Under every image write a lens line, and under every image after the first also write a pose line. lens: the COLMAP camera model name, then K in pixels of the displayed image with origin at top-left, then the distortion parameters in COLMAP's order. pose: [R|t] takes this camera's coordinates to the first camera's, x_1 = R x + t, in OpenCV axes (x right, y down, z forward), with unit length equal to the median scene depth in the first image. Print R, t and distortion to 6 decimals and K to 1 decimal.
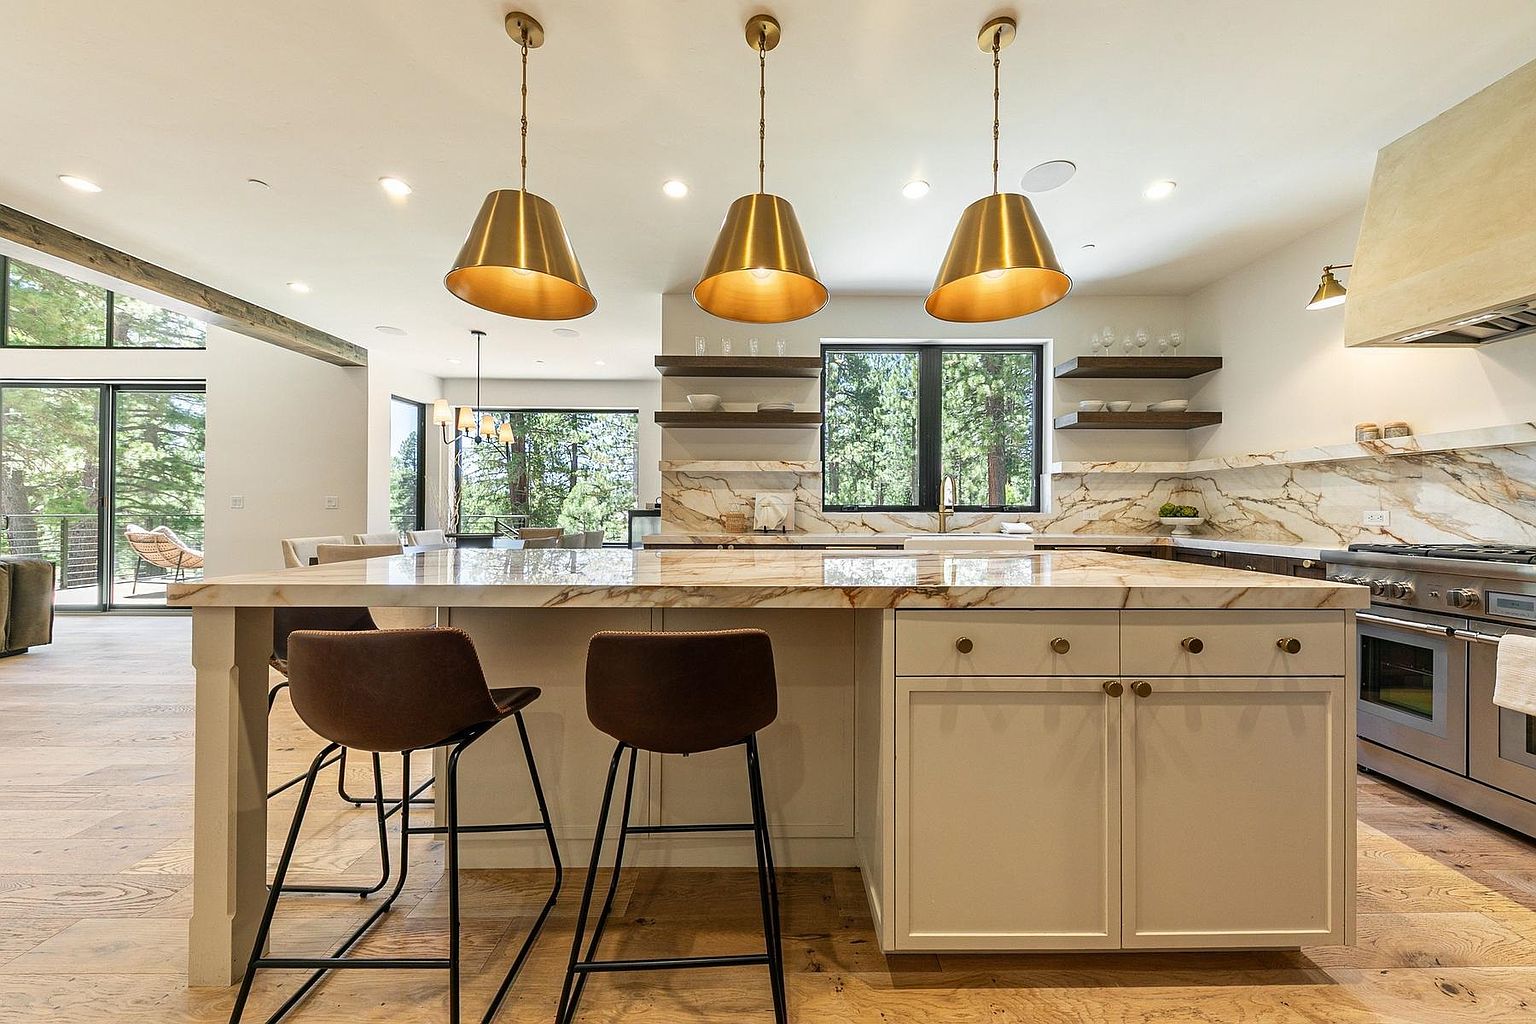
lens RADIAL K [[532.1, 0, 773.4], [0, 532.1, 515.9], [0, 0, 1]] dist [0.003907, -0.000101]
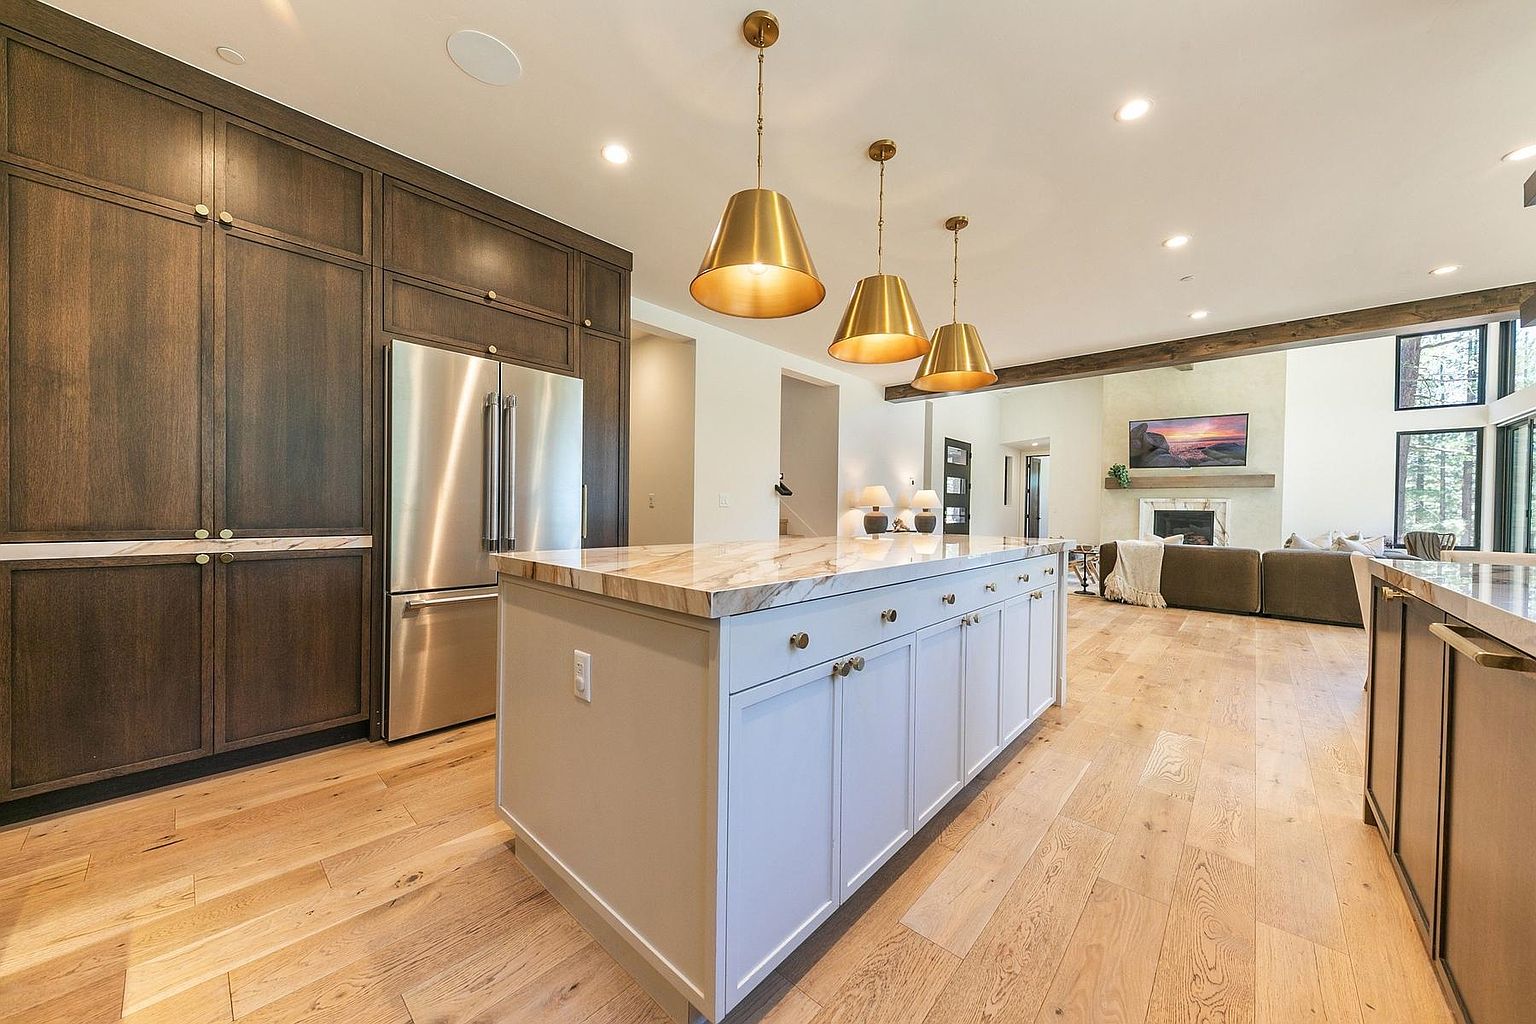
lens RADIAL K [[532.1, 0, 773.4], [0, 532.1, 515.9], [0, 0, 1]] dist [0.003907, -0.000101]
pose [[-0.677133, -0.003682, -0.735851, 0.523825], [-0.024661, 0.999539, 0.017692, -0.002142], [0.735447, 0.030126, -0.676912, 0.792268]]
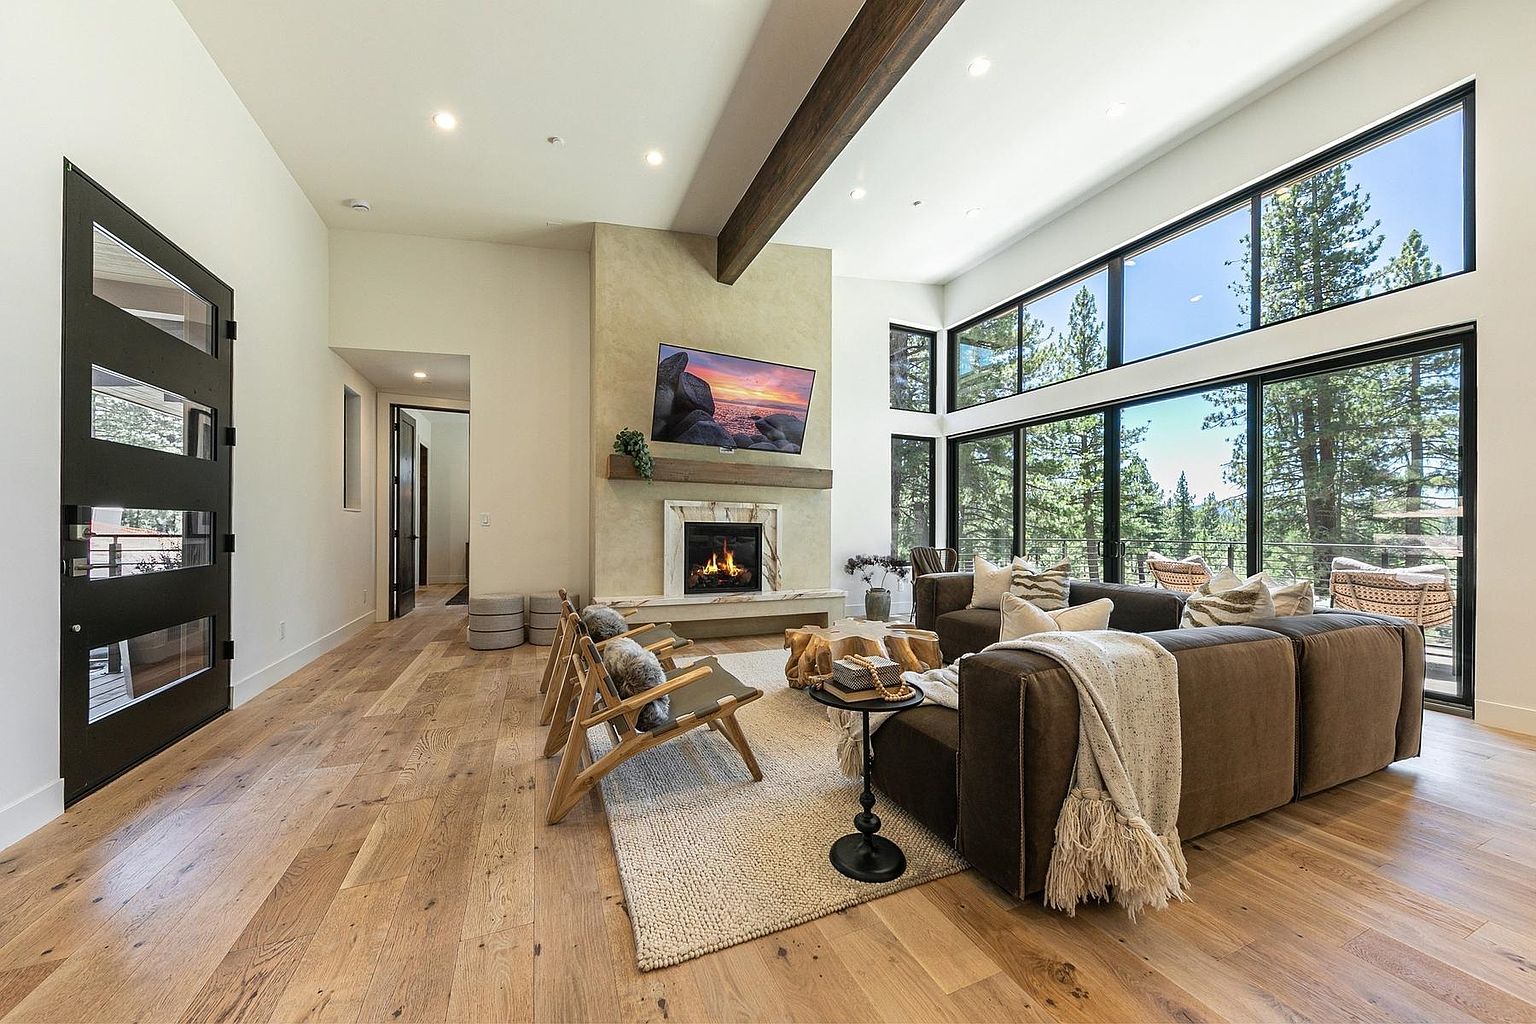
lens RADIAL K [[530.6, 0, 778.9], [0, 530.6, 527.8], [0, 0, 1]] dist [0.007584, -0.000197]
pose [[0.404368, -0.001089, -0.914596, -1.165803], [-0.020286, 0.999743, -0.010159, -0.005335], [0.914371, 0.022661, 0.404242, 0.086542]]
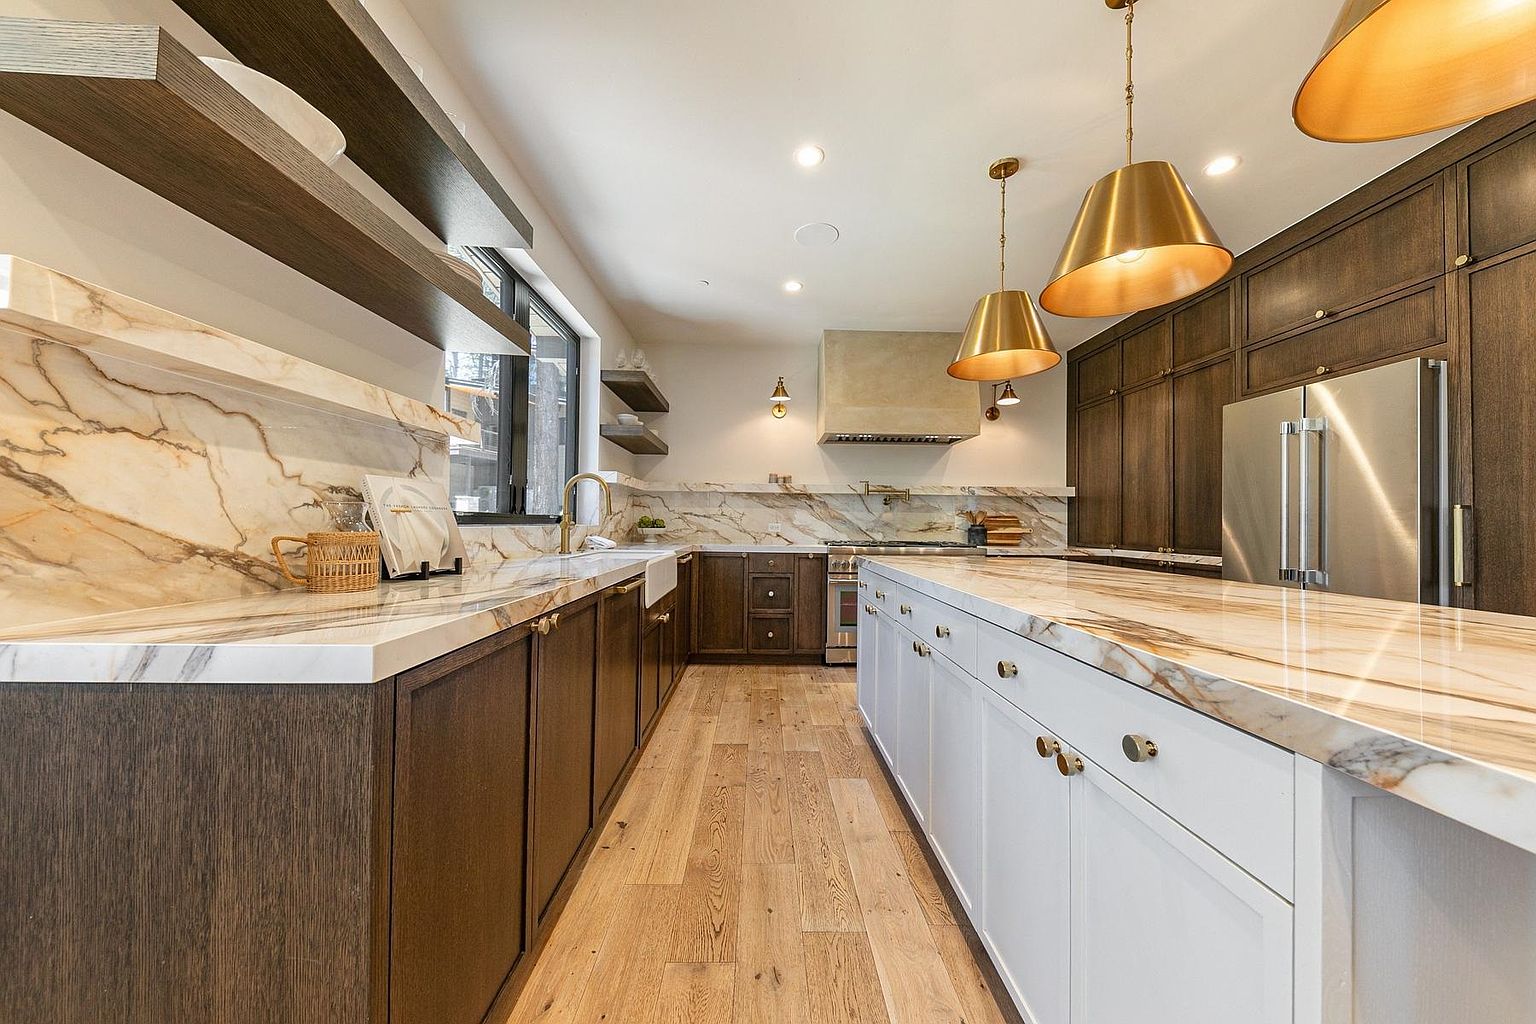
lens RADIAL K [[519.1, 0, 774.2], [0, 519.1, 519.8], [0, 0, 1]] dist [0.001776, -0.000059]
pose [[-0.015150, 0.004059, 0.999877, -0.398653], [-0.000107, 0.999992, -0.004061, -0.010638], [-0.999885, -0.000168, -0.015149, 0.729391]]
